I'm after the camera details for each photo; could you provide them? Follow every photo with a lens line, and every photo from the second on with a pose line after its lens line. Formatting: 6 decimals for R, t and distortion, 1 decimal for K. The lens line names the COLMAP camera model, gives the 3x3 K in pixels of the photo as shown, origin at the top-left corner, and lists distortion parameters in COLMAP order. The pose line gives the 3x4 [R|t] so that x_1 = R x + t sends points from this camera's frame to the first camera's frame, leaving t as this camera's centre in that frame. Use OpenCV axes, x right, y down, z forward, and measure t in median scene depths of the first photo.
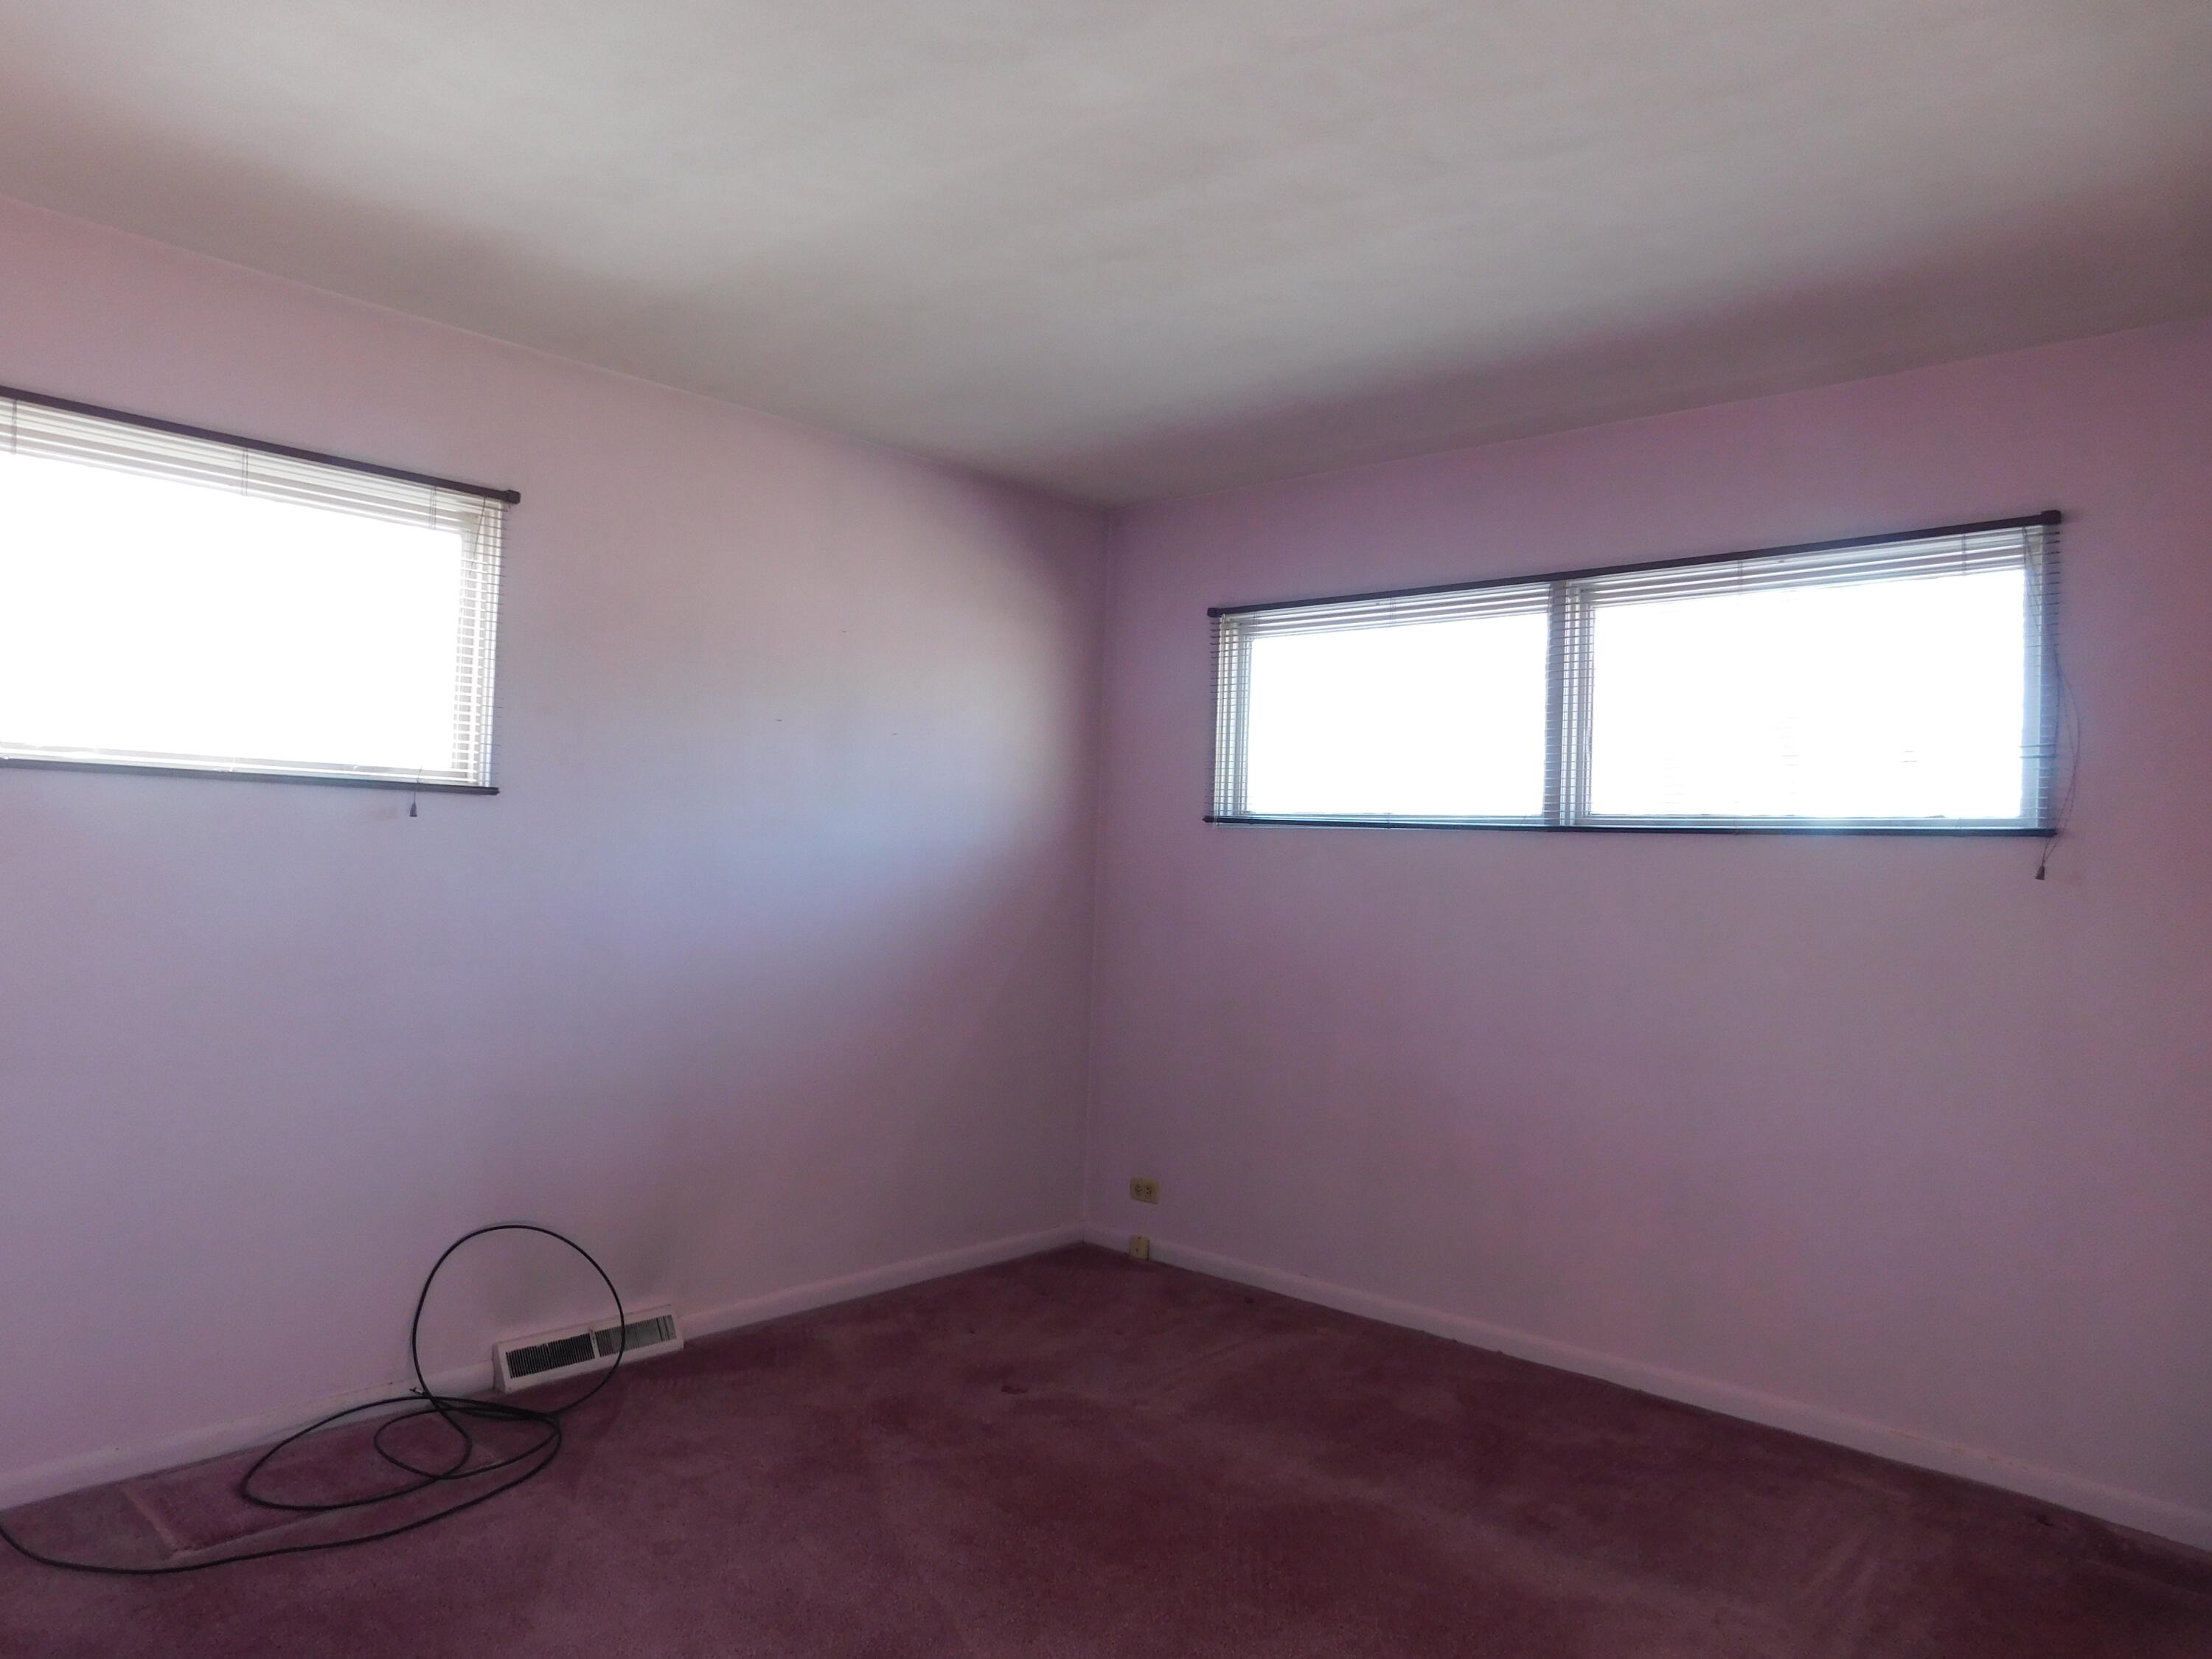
lens RADIAL K [[1462.4, 0, 1102.9], [0, 1462.4, 816.1], [0, 0, 1]] dist [-0.066628, 0.073394]
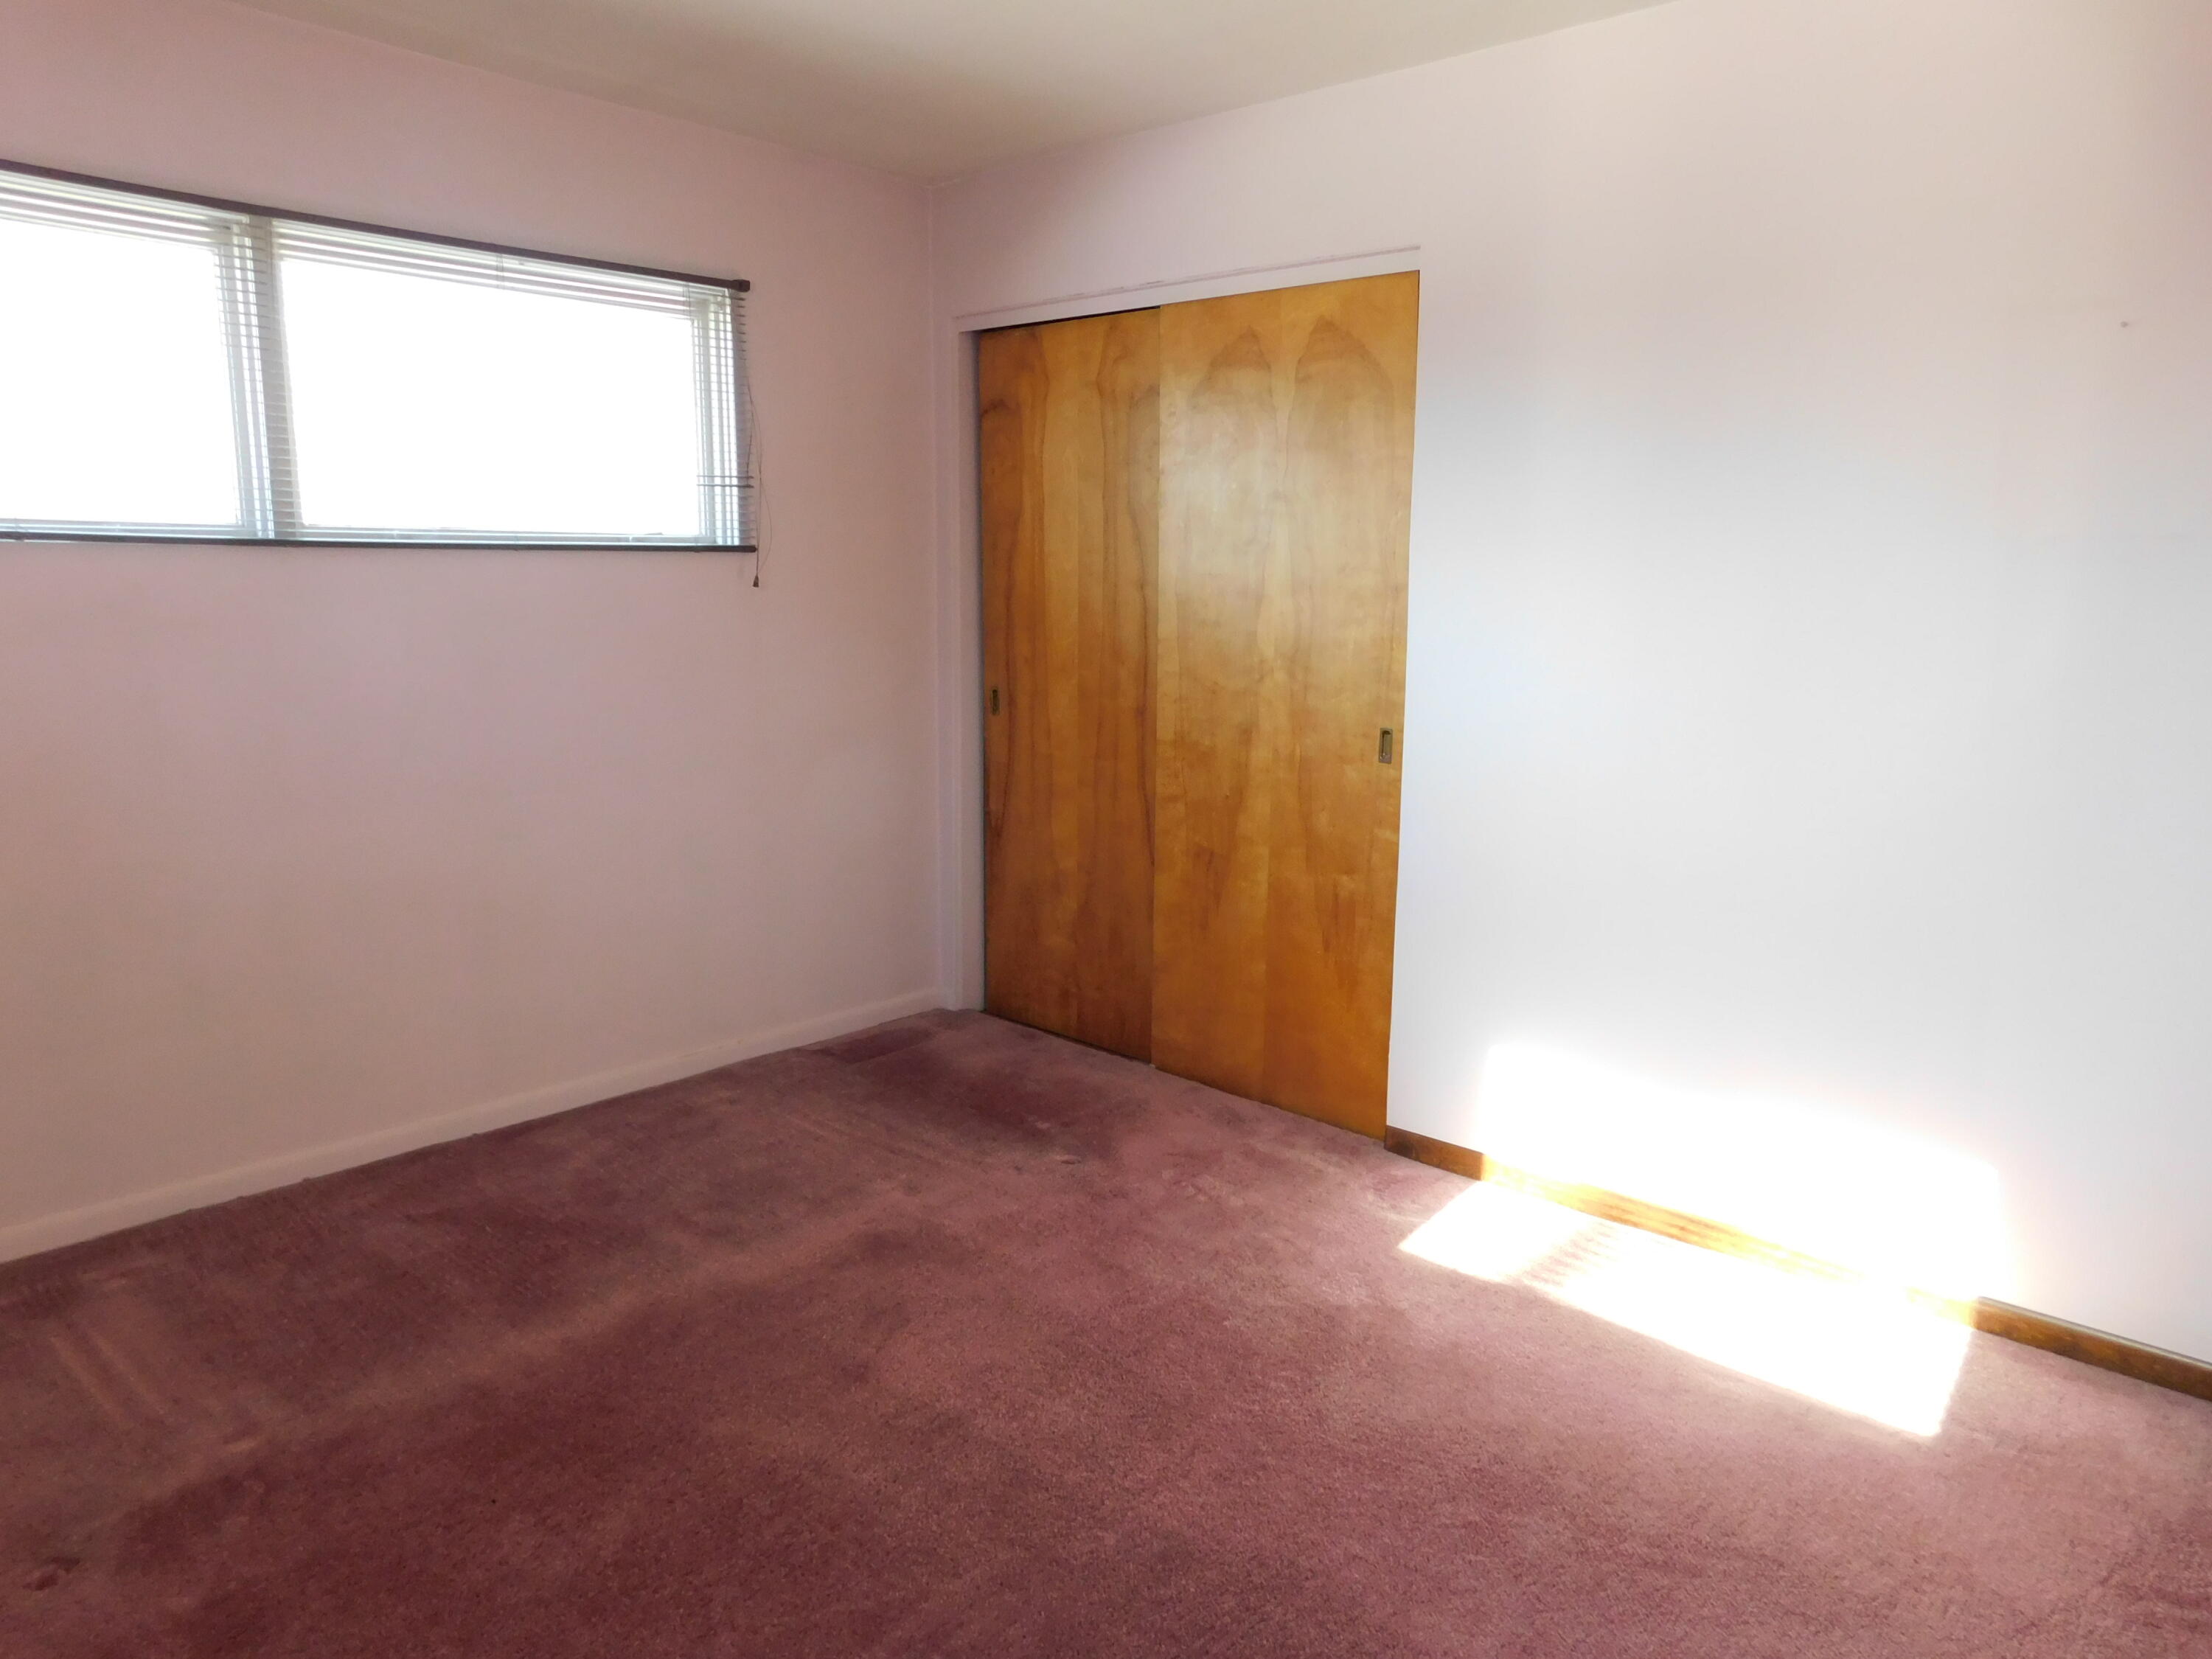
lens RADIAL K [[1462.4, 0, 1102.9], [0, 1462.4, 816.1], [0, 0, 1]] dist [-0.066628, 0.073394]
pose [[0.013703, -0.196083, 0.980491, -0.504095], [-0.035906, 0.979855, 0.196458, -0.016470], [-0.999261, -0.037898, 0.006387, 0.549971]]
